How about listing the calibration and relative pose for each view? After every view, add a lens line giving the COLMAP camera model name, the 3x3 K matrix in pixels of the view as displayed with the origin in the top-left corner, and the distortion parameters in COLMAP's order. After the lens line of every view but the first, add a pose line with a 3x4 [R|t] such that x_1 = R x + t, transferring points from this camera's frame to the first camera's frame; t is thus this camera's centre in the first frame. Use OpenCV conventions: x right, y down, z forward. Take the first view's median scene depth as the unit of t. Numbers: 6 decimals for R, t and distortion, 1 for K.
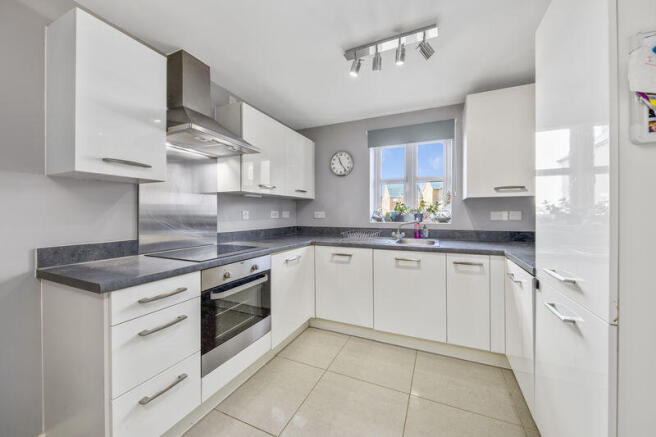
lens RADIAL K [[238.1, 0, 327.8], [0, 238.1, 214.5], [0, 0, 1]] dist [-0.000342, -0.000182]
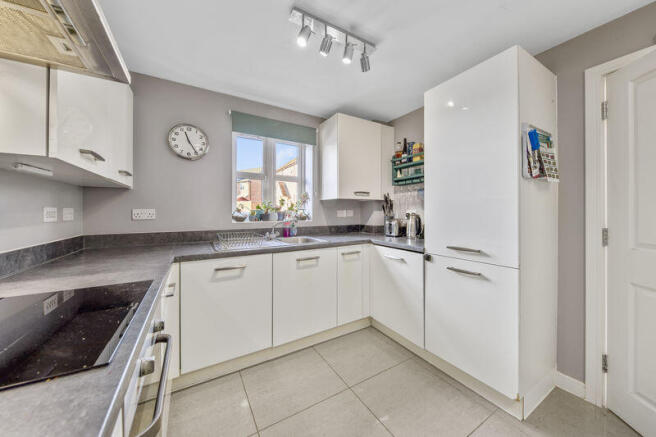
lens RADIAL K [[231.9, 0, 326.3], [0, 231.9, 212.3], [0, 0, 1]] dist [0.000574, -0.000045]
pose [[0.570534, -0.001872, 0.821272, -0.329213], [0.004609, 0.999989, -0.000923, -0.001317], [-0.821261, 0.004312, 0.570537, 0.312991]]
